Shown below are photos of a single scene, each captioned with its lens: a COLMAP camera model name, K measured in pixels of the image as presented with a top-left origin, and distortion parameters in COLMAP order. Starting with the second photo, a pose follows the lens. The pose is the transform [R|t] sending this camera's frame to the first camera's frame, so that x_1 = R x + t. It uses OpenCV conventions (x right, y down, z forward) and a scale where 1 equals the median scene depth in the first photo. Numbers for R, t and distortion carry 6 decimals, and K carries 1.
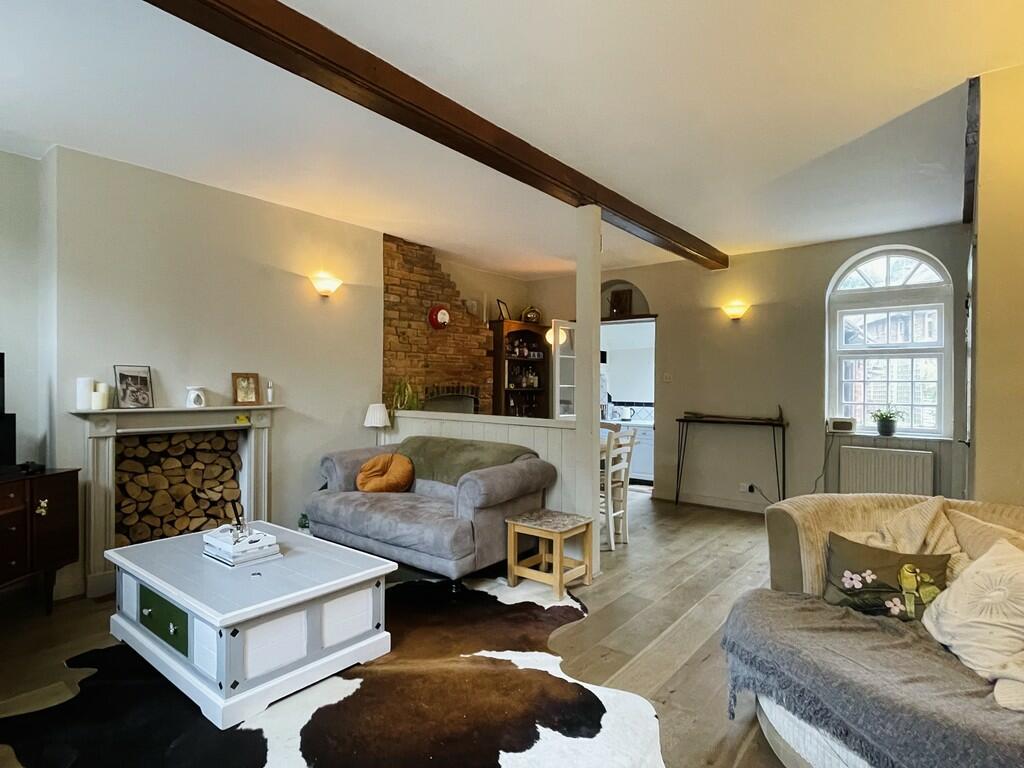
lens RADIAL K [[552.4, 0, 505.1], [0, 552.4, 387.3], [0, 0, 1]] dist [-0.003120, -0.000490]
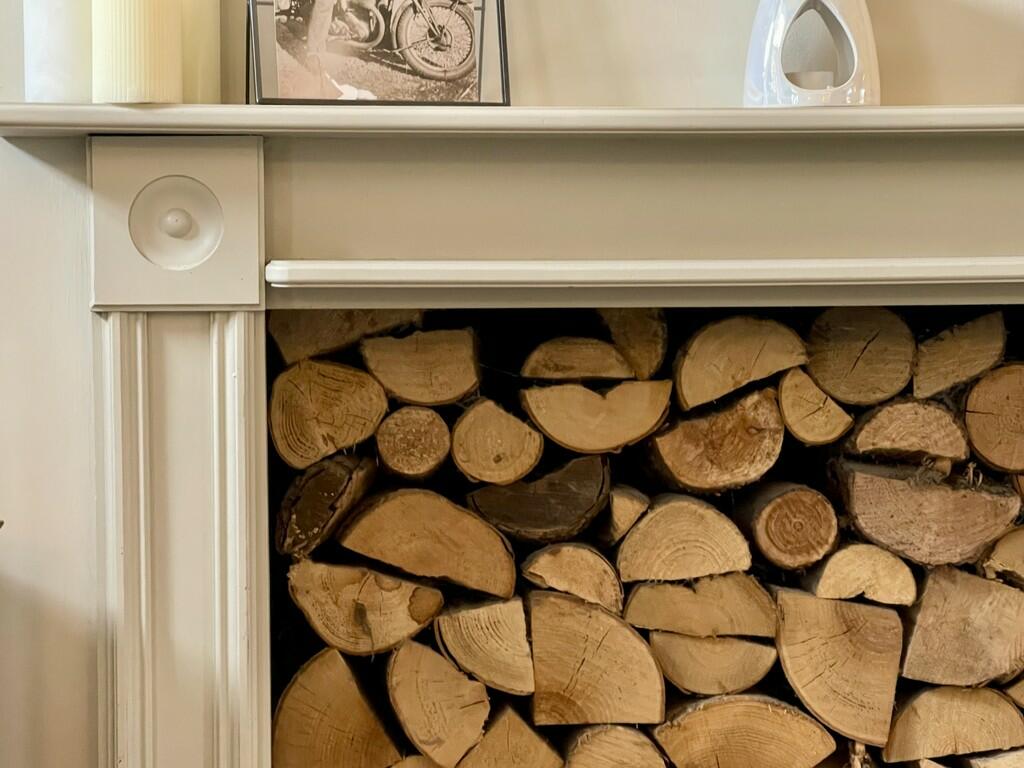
lens RADIAL K [[2262.2, 0, 511.4], [0, 2262.2, 385.4], [0, 0, 1]] dist [0.191227, 0.000000]
pose [[0.666702, 0.020612, -0.745040, -0.209591], [0.012661, 0.999160, 0.038972, 0.074696], [0.745217, -0.035416, 0.665881, 0.578885]]
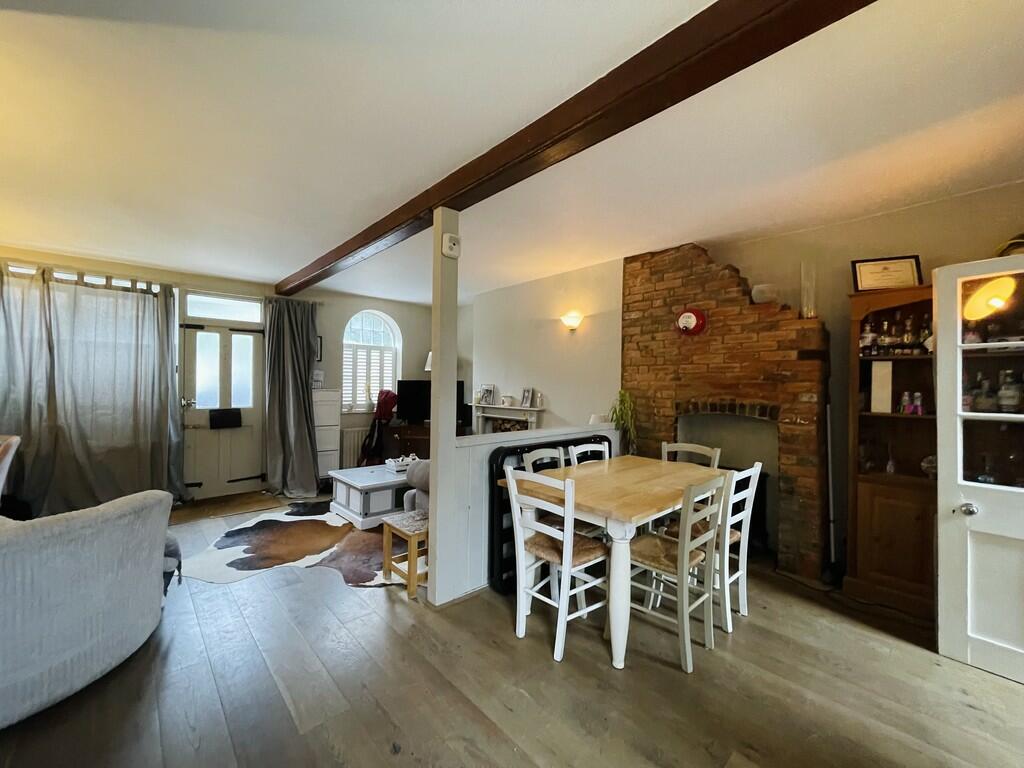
lens RADIAL K [[415.1, 0, 502.5], [0, 415.1, 381.8], [0, 0, 1]] dist [0.000016, 0.000450]
pose [[-0.153382, -0.014679, -0.988058, 0.799439], [-0.018486, 0.999757, -0.011983, -0.028774], [0.987994, 0.016428, -0.153616, 1.157048]]
